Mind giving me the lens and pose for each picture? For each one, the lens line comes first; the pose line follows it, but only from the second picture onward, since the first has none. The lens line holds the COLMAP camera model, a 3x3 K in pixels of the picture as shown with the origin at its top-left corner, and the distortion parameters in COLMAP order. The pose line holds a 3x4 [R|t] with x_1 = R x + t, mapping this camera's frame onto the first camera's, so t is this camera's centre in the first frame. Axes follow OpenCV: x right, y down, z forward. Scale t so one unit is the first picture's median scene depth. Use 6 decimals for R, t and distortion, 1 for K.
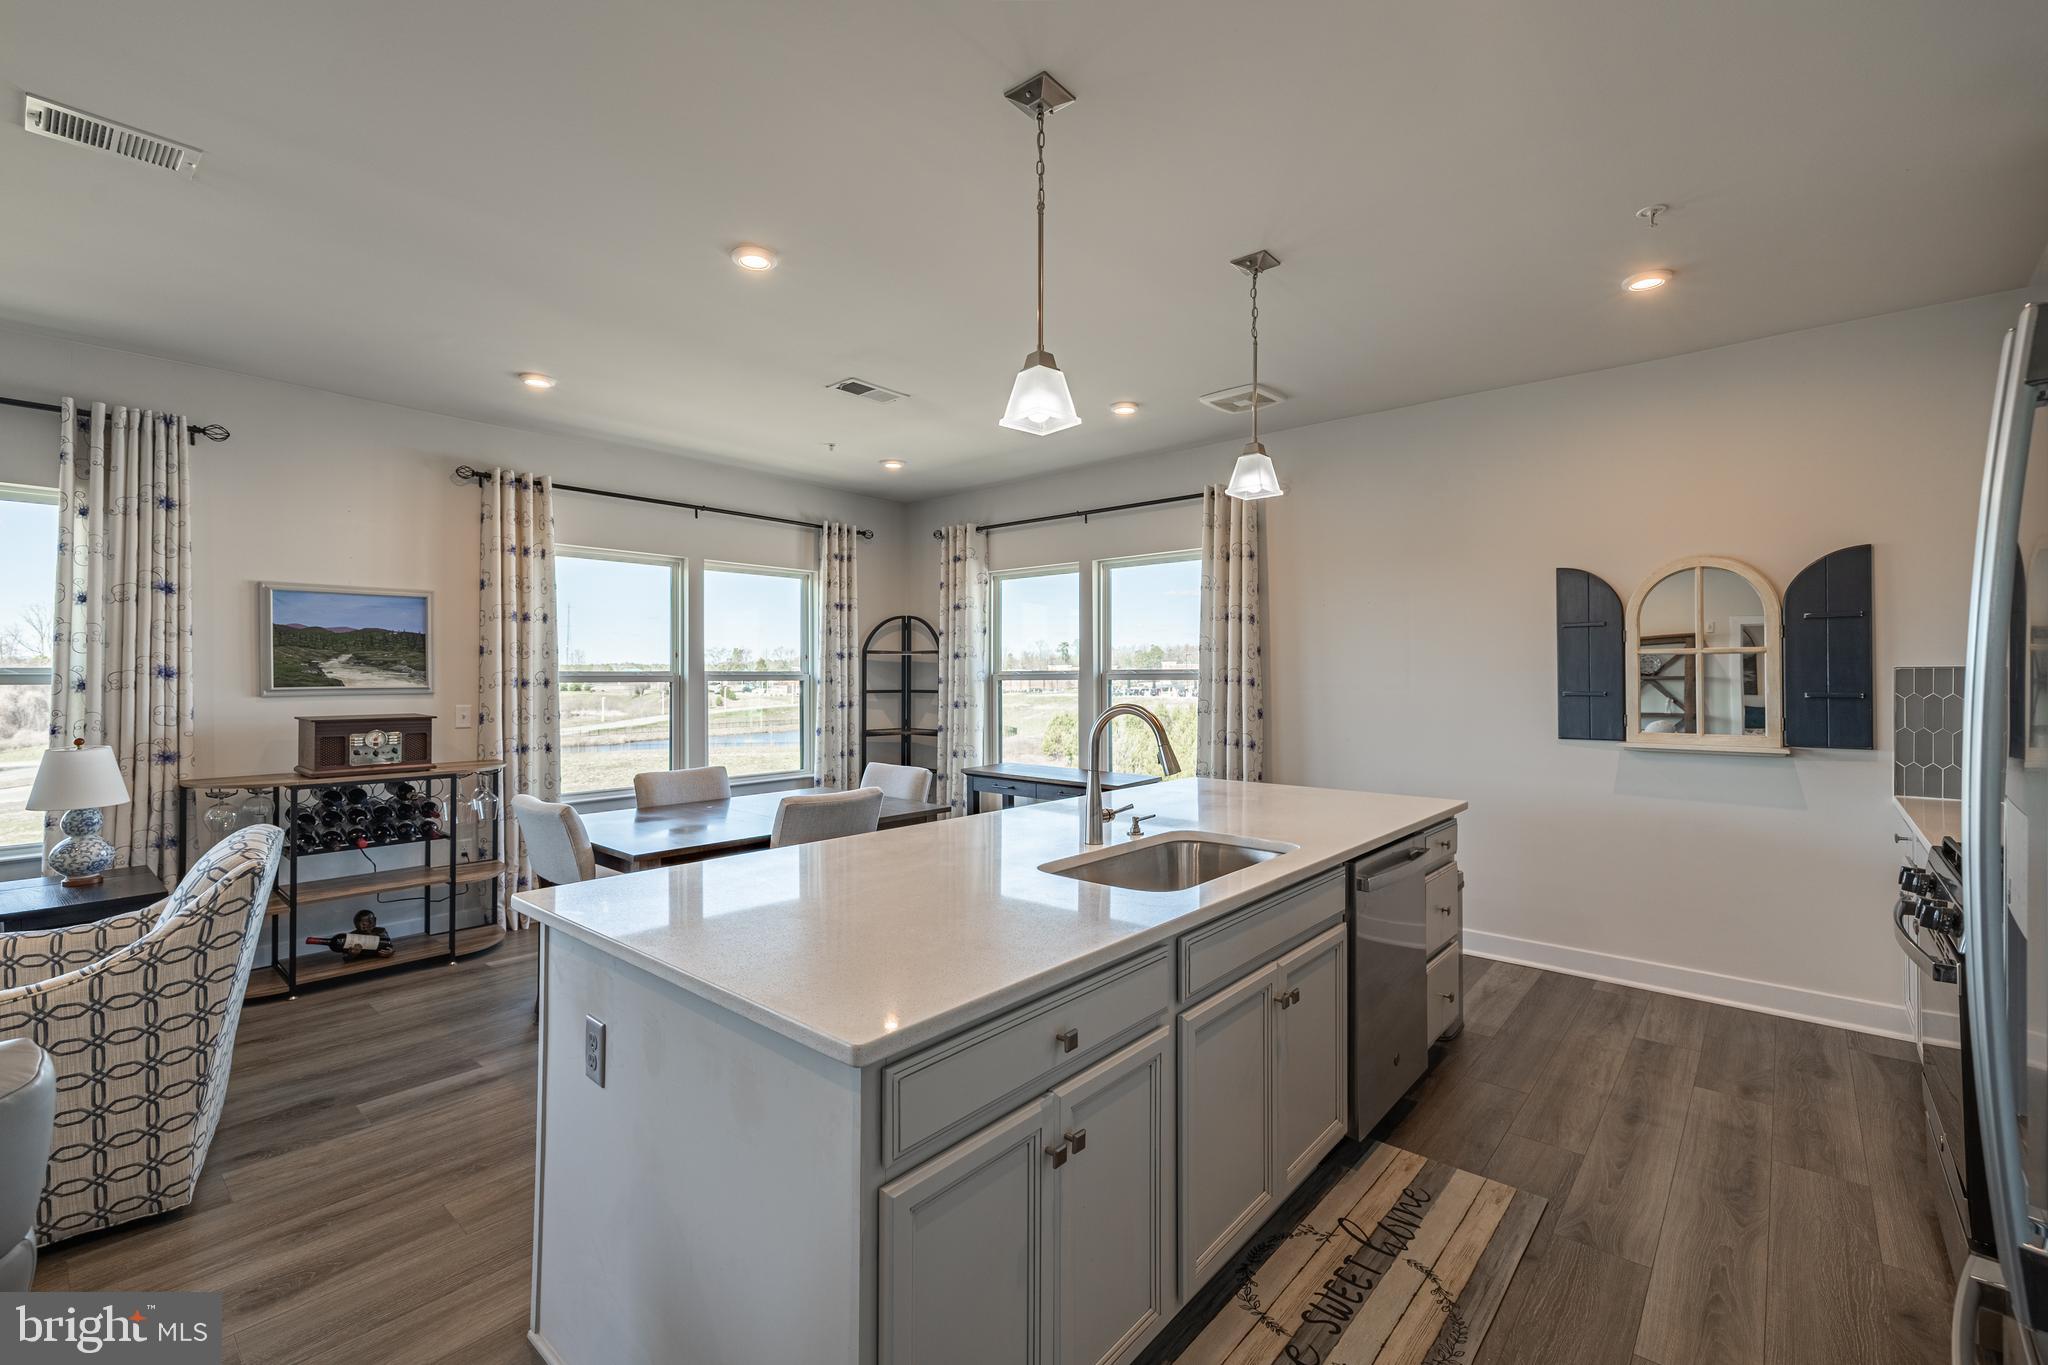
lens RADIAL K [[875.2, 0, 1021.9], [0, 875.2, 670.0], [0, 0, 1]] dist [0.004599, 0.000222]
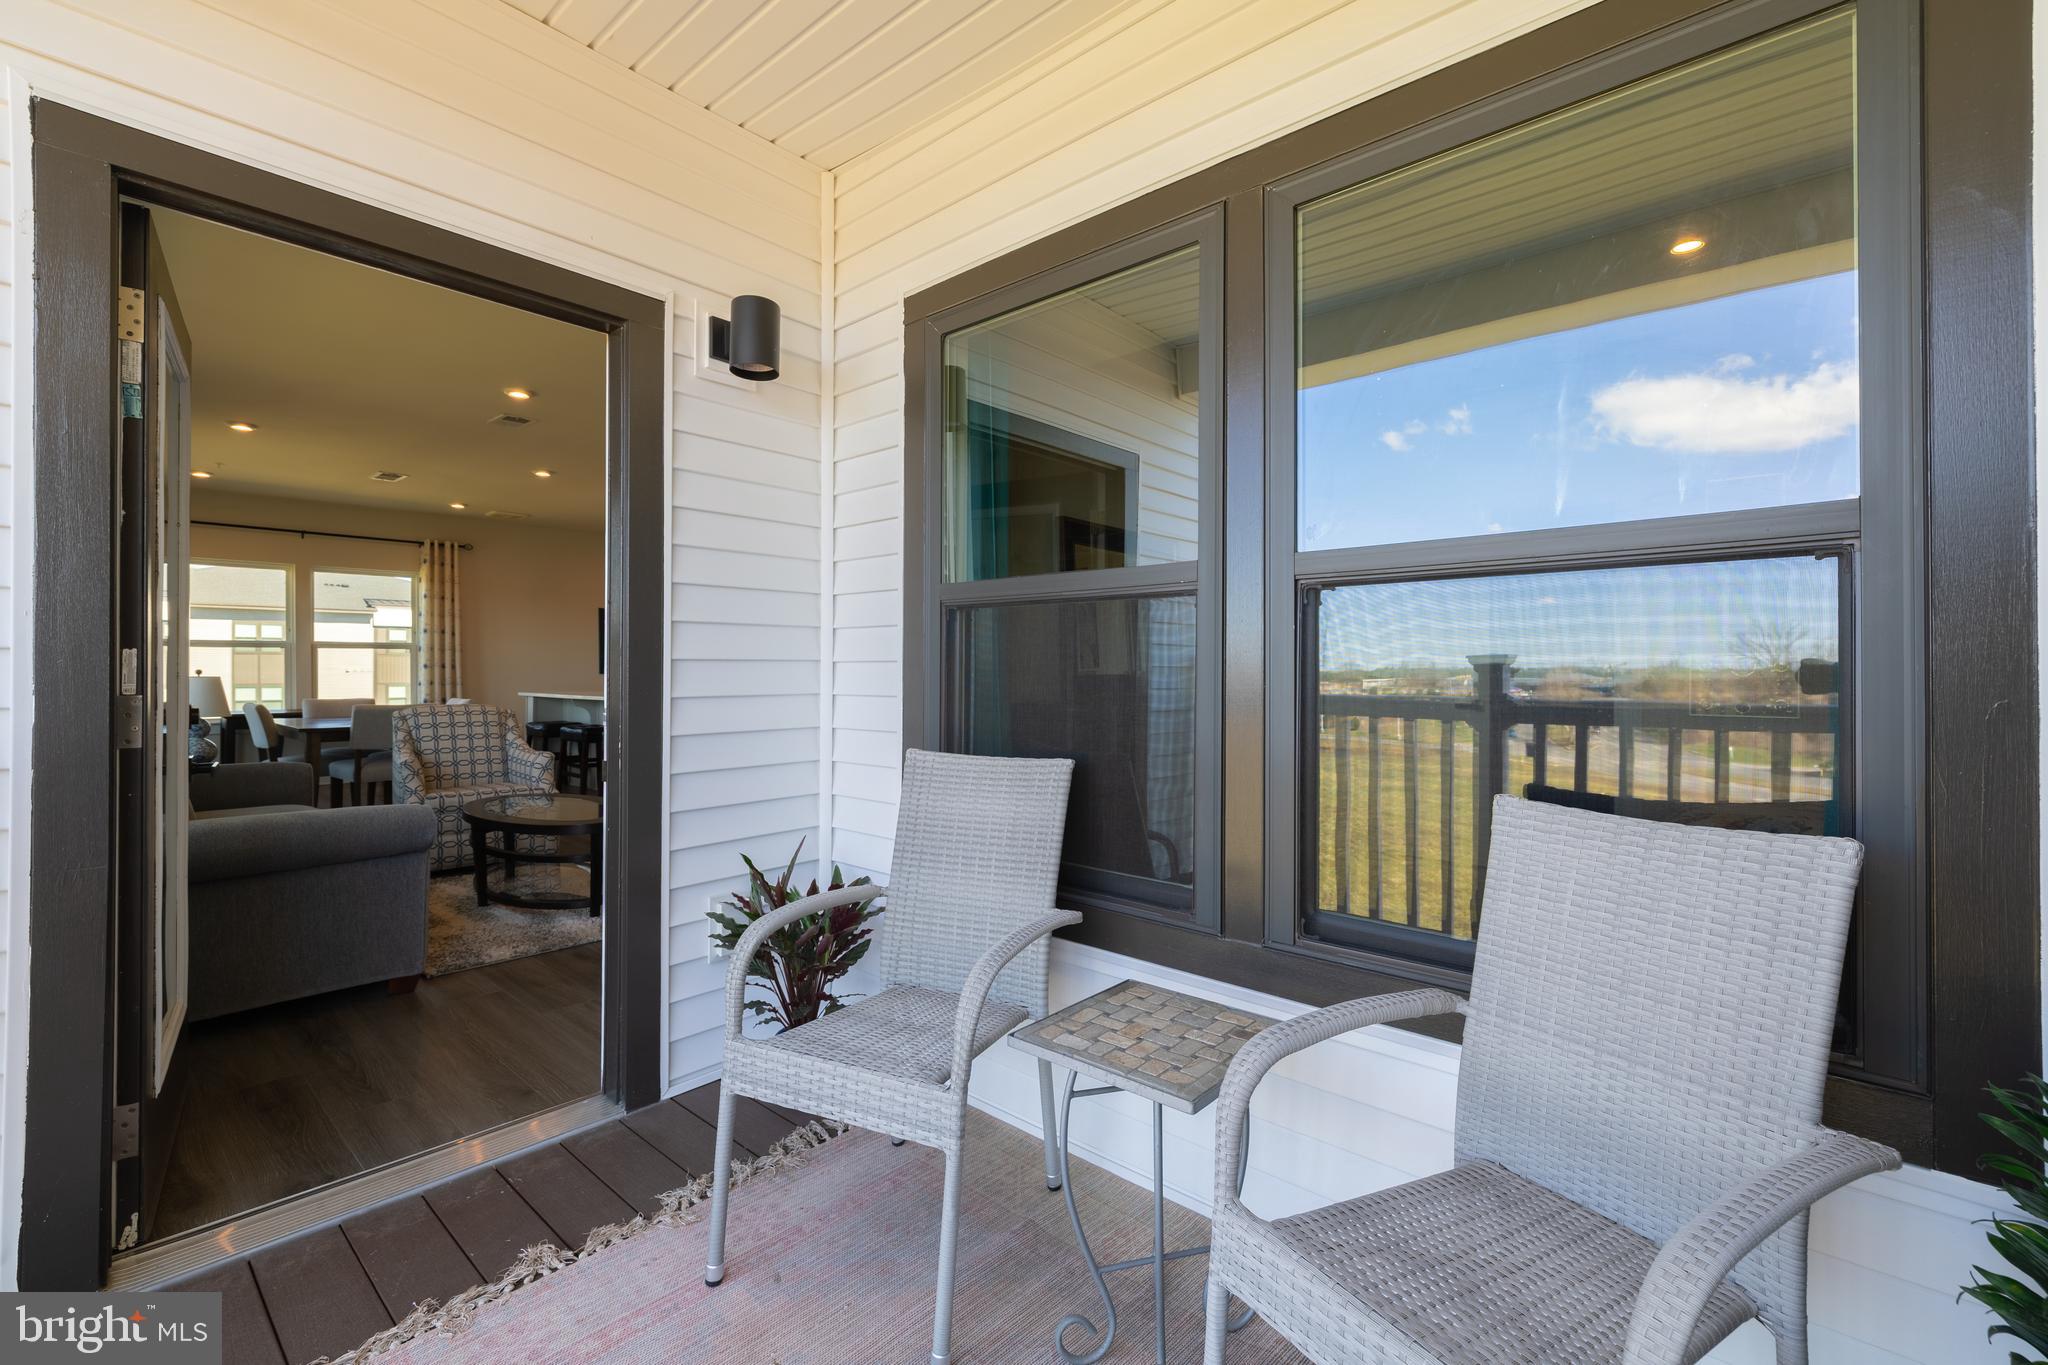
lens RADIAL K [[826.0, 0, 1026.8], [0, 826.0, 657.0], [0, 0, 1]] dist [-0.010996, -0.000021]
pose [[-0.022116, 0.002640, 0.999752, -1.834011], [-0.004124, 0.999988, -0.002732, 0.033810], [-0.999747, -0.004183, -0.022105, -0.215255]]
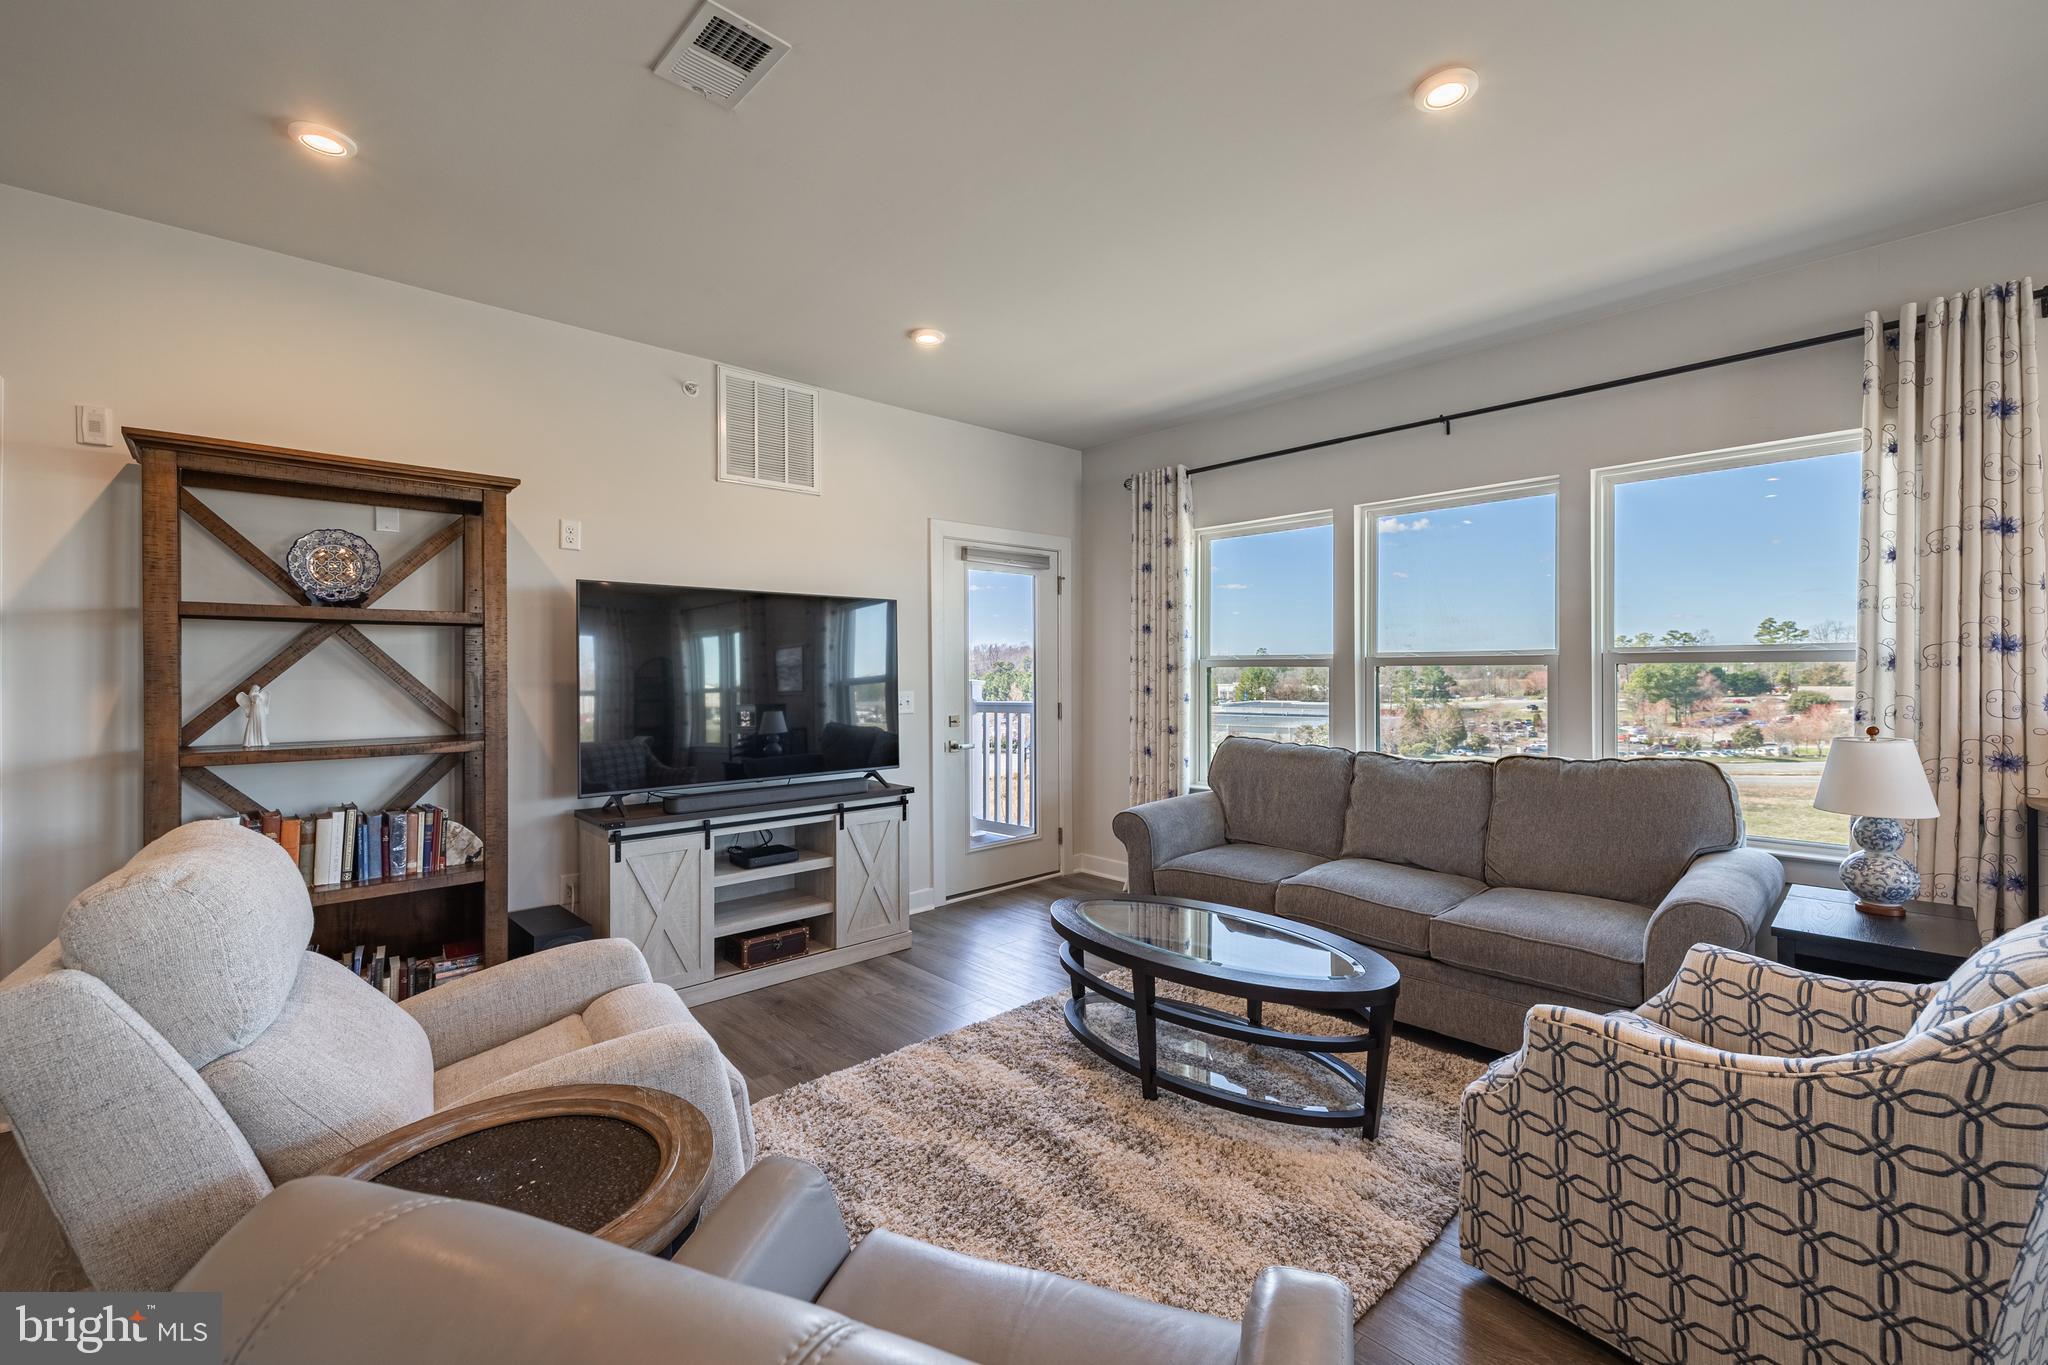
lens RADIAL K [[854.7, 0, 1024.2], [0, 854.7, 667.6], [0, 0, 1]] dist [0.001229, 0.000334]
pose [[-0.101326, -0.004347, -0.994844, -0.177596], [0.008605, 0.999949, -0.005245, 0.017163], [0.994816, -0.009092, -0.101283, 0.247882]]
